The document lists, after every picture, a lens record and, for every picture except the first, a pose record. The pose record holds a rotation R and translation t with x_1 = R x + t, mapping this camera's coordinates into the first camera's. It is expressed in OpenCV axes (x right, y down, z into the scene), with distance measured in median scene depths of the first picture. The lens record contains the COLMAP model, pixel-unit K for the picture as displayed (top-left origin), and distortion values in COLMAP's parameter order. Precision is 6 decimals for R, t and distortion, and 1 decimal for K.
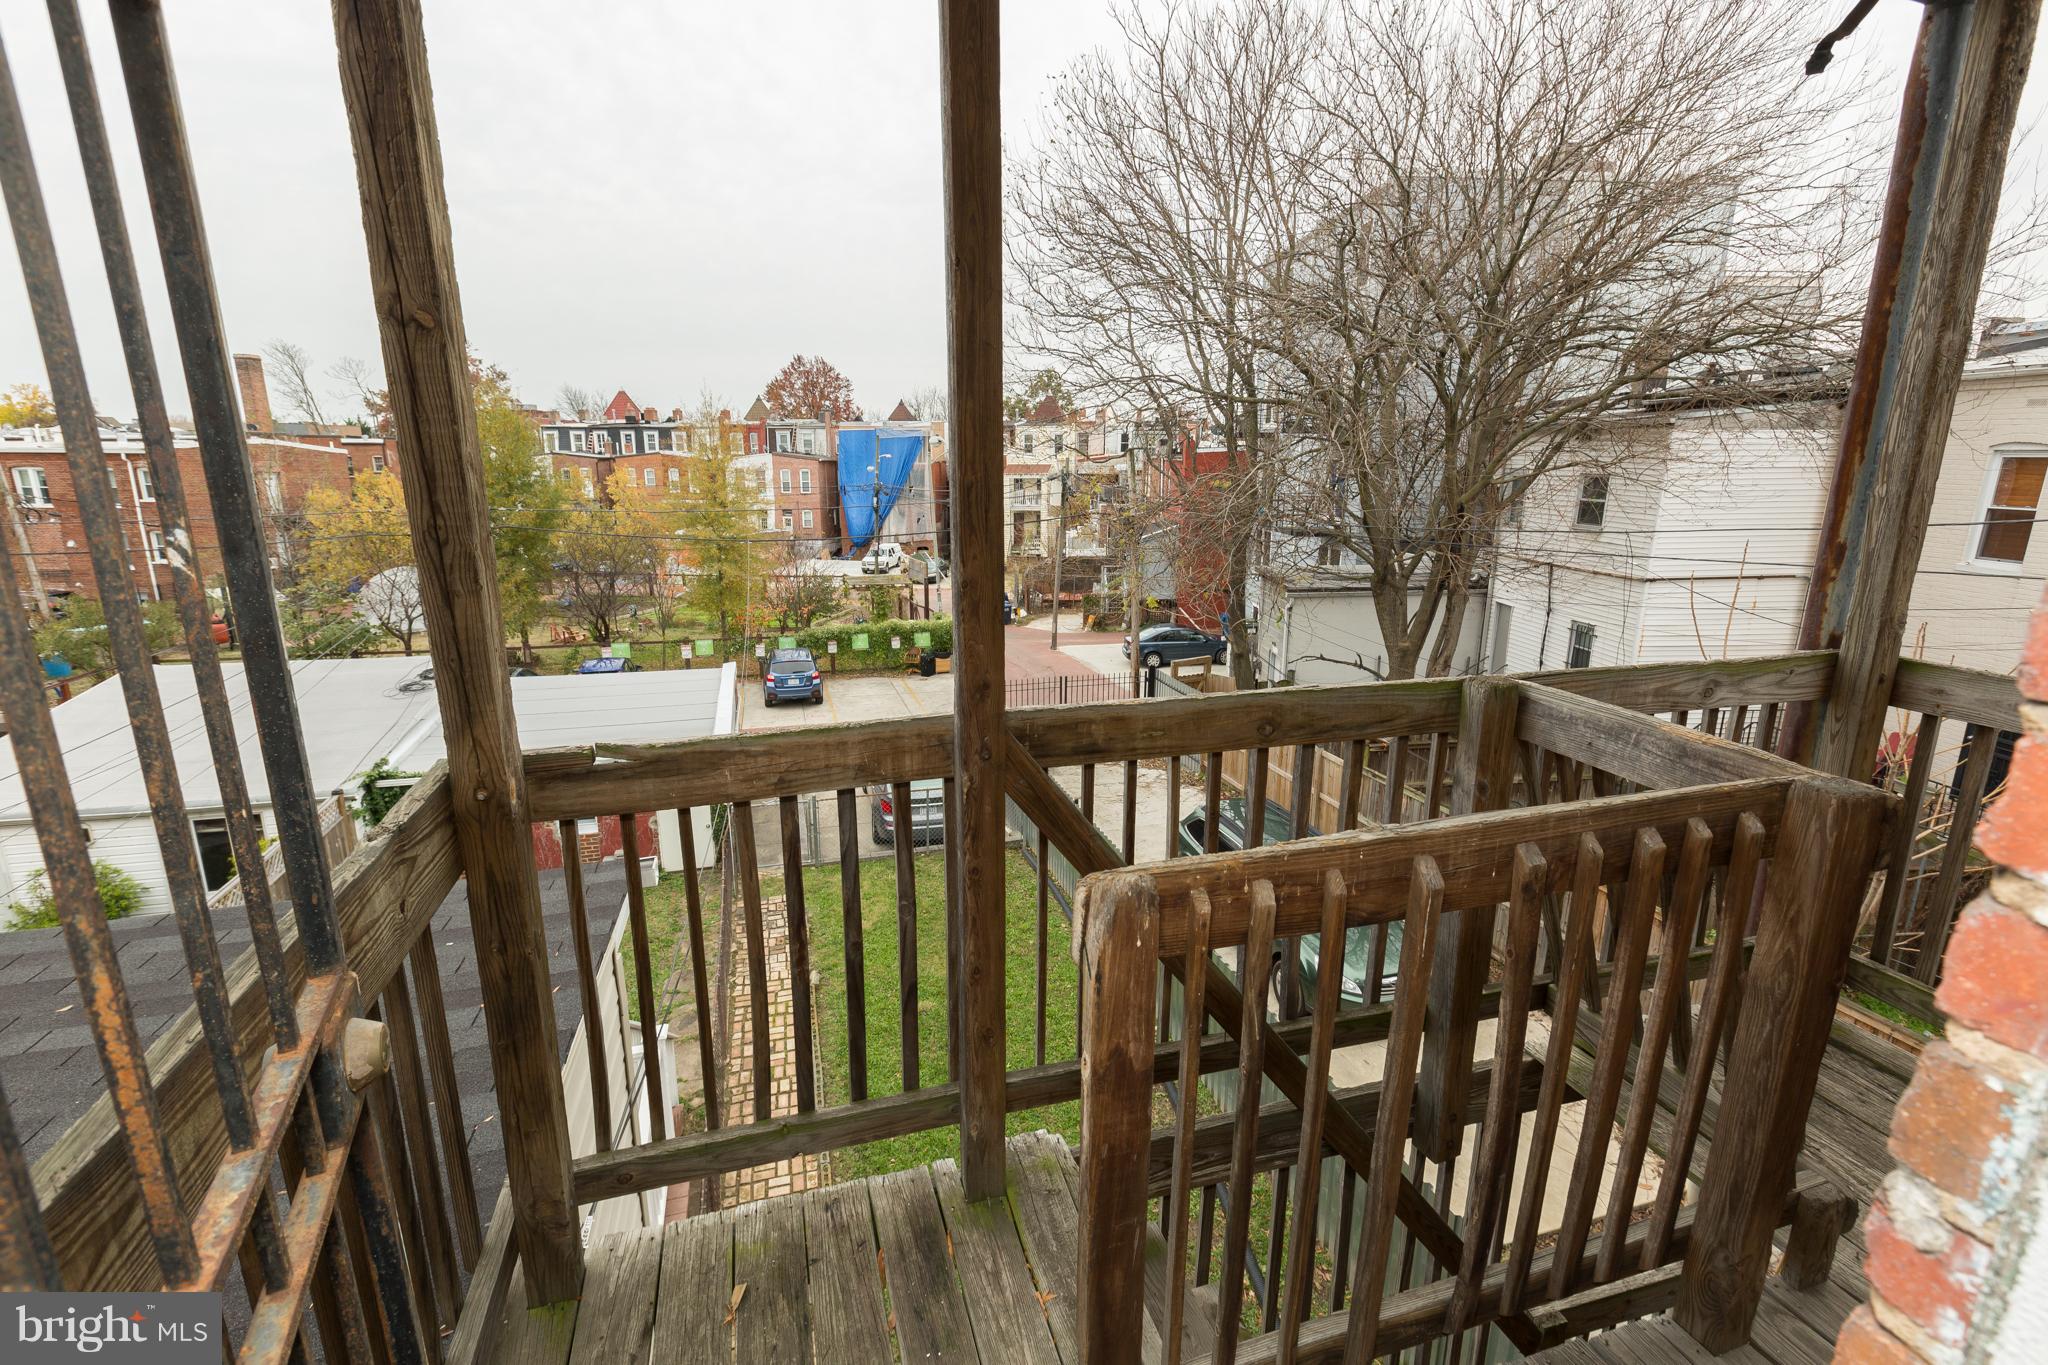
lens RADIAL K [[903.7, 0, 1024.9], [0, 903.7, 676.3], [0, 0, 1]] dist [-0.000027, 0.000066]
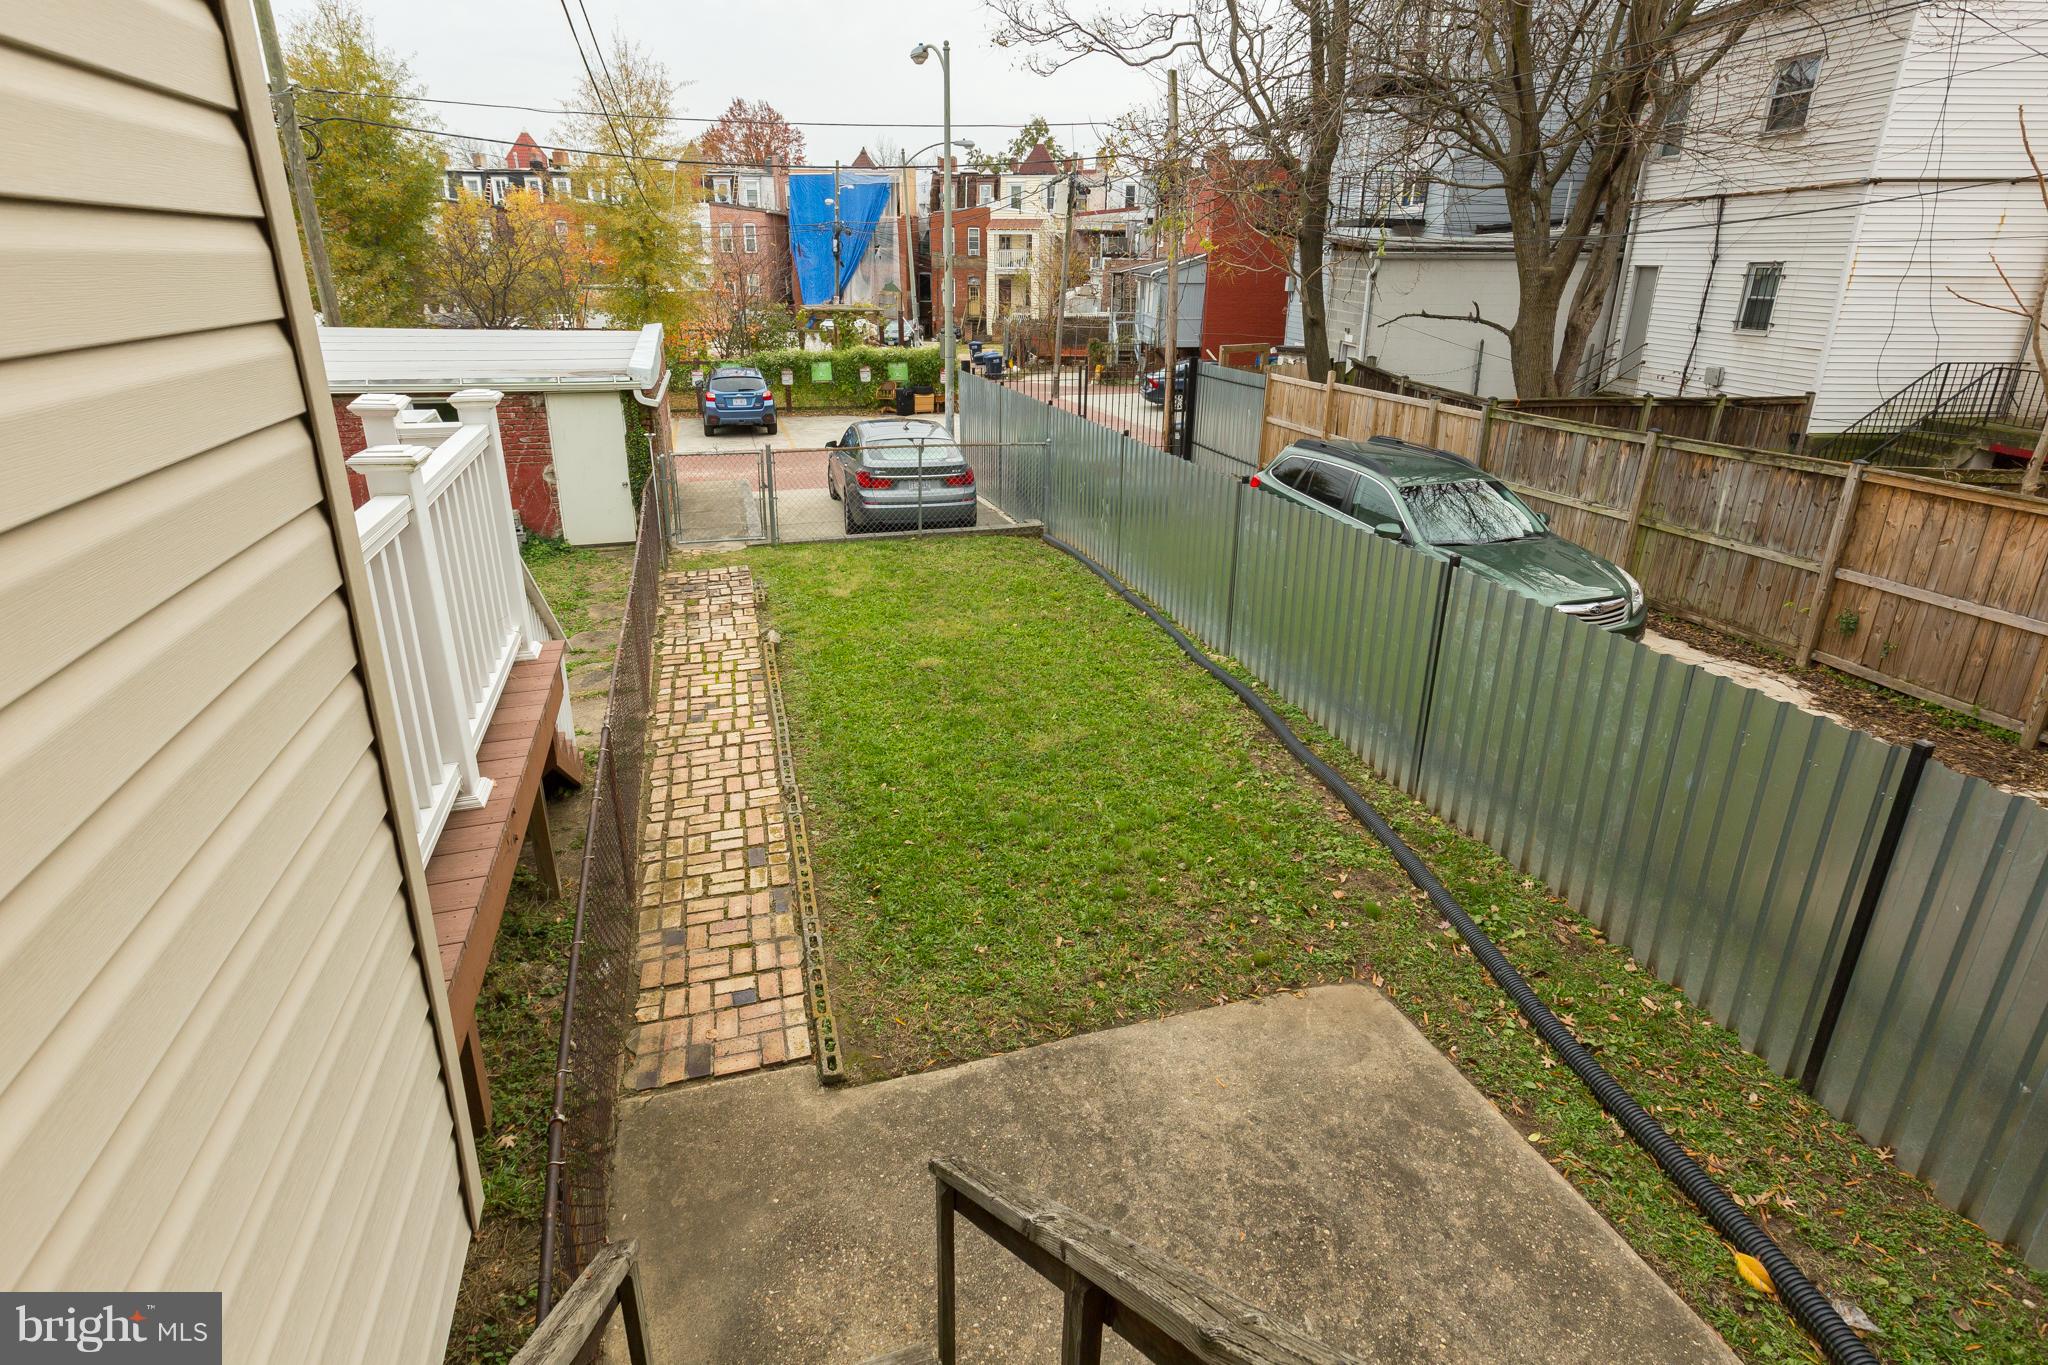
lens RADIAL K [[932.4, 0, 1004.7], [0, 932.4, 679.5], [0, 0, 1]] dist [0.005796, 0.000573]
pose [[0.999798, -0.001876, 0.020003, -0.025783], [0.000271, 0.996800, 0.079941, 0.124817], [-0.020089, -0.079920, 0.996599, 0.102349]]
